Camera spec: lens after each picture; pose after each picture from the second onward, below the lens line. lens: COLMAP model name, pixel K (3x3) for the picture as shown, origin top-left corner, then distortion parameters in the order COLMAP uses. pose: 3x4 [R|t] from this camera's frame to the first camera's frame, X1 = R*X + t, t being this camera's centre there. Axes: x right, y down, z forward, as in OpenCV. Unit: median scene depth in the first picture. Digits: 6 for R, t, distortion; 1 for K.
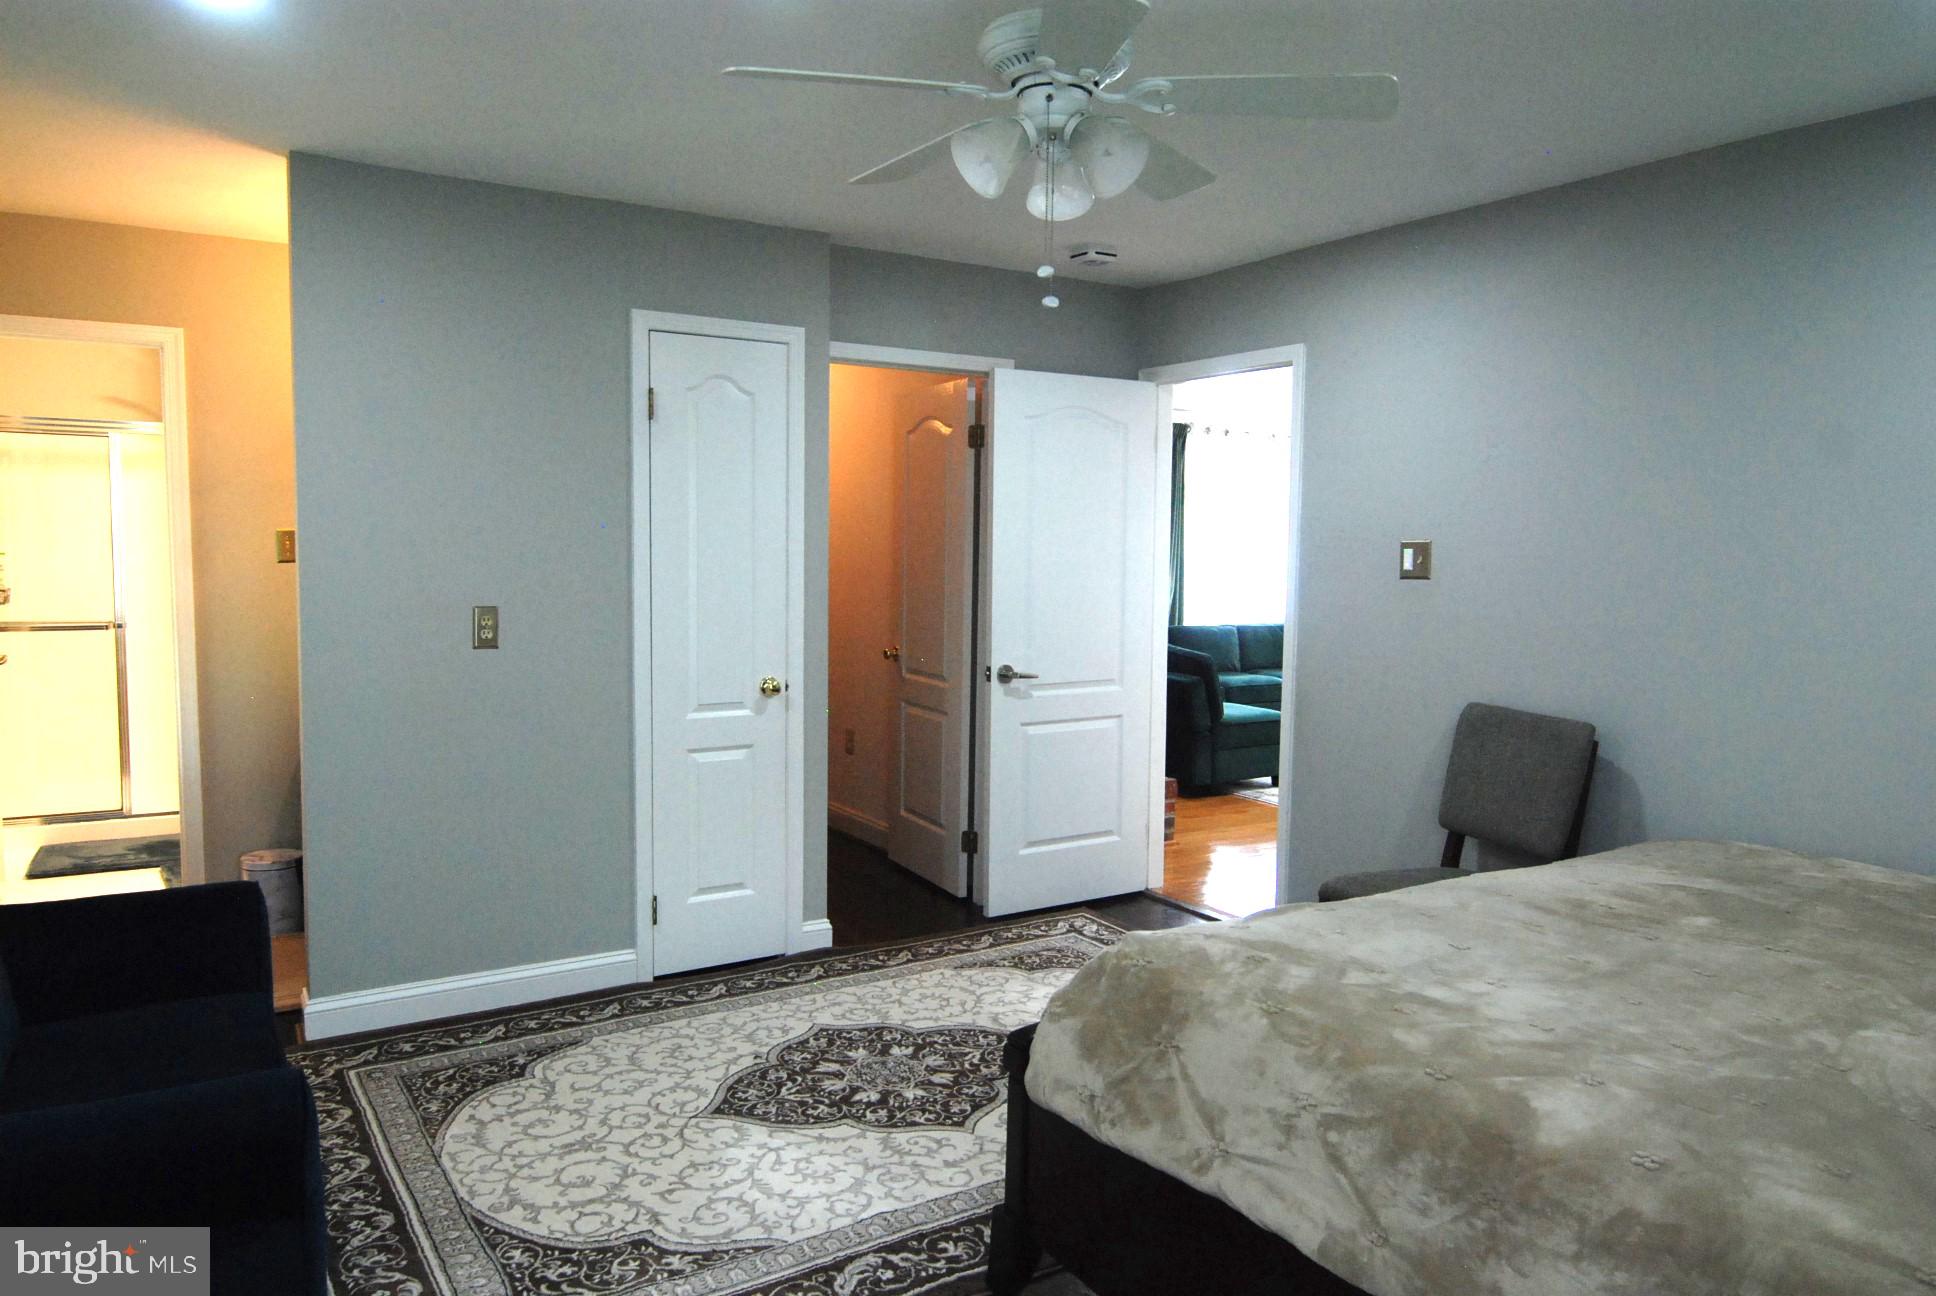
lens RADIAL K [[1313.2, 0, 974.1], [0, 1313.2, 643.8], [0, 0, 1]] dist [0.003863, -0.020272]
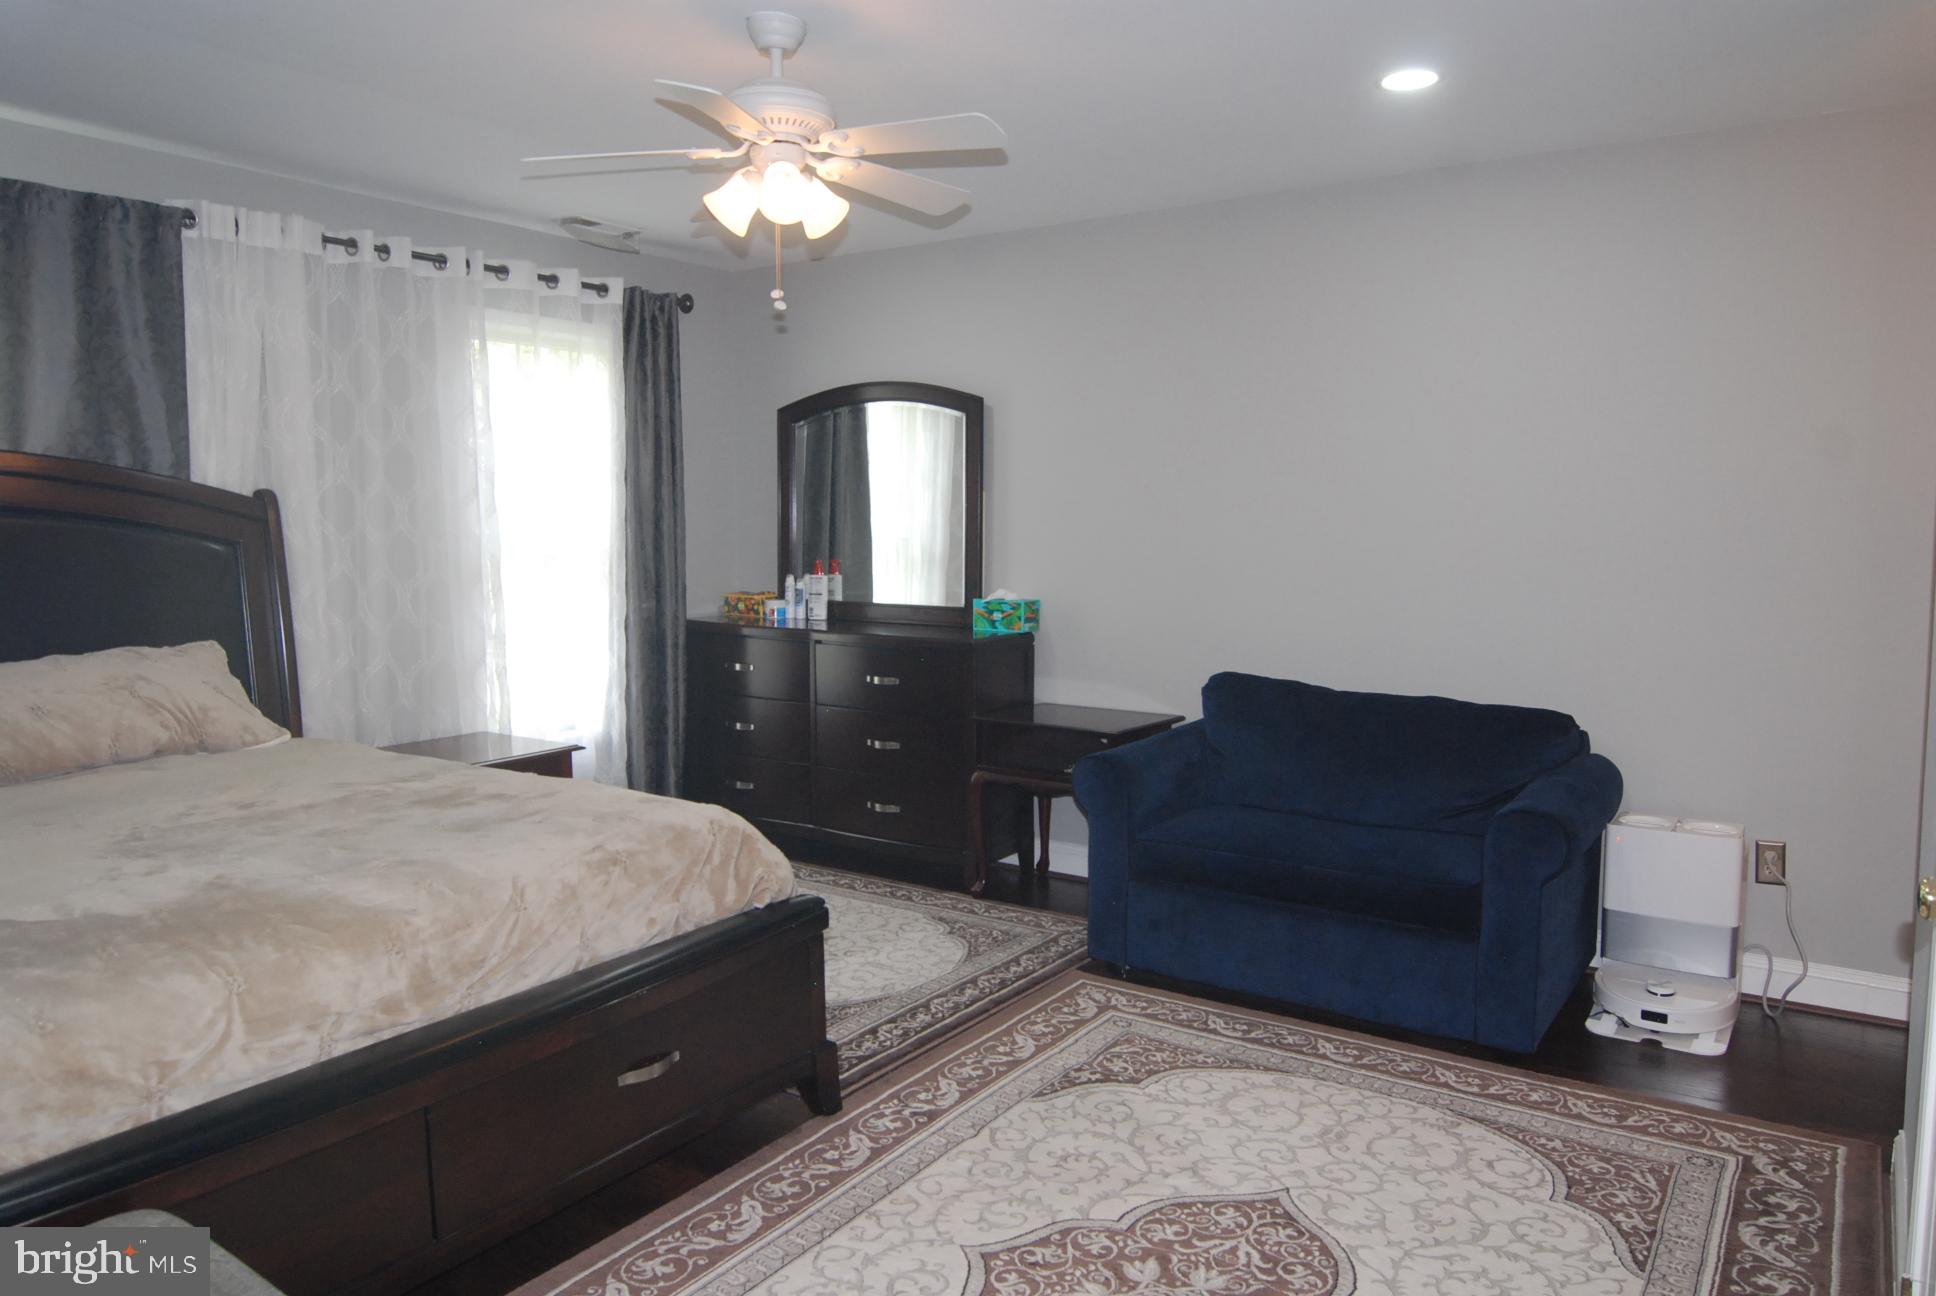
lens RADIAL K [[1313.2, 0, 974.1], [0, 1313.2, 643.8], [0, 0, 1]] dist [0.003863, -0.020272]
pose [[-0.916678, 0.025921, -0.398786, 0.287496], [-0.042966, 0.985717, 0.162836, -0.104869], [0.397311, 0.166402, -0.902471, 1.612692]]
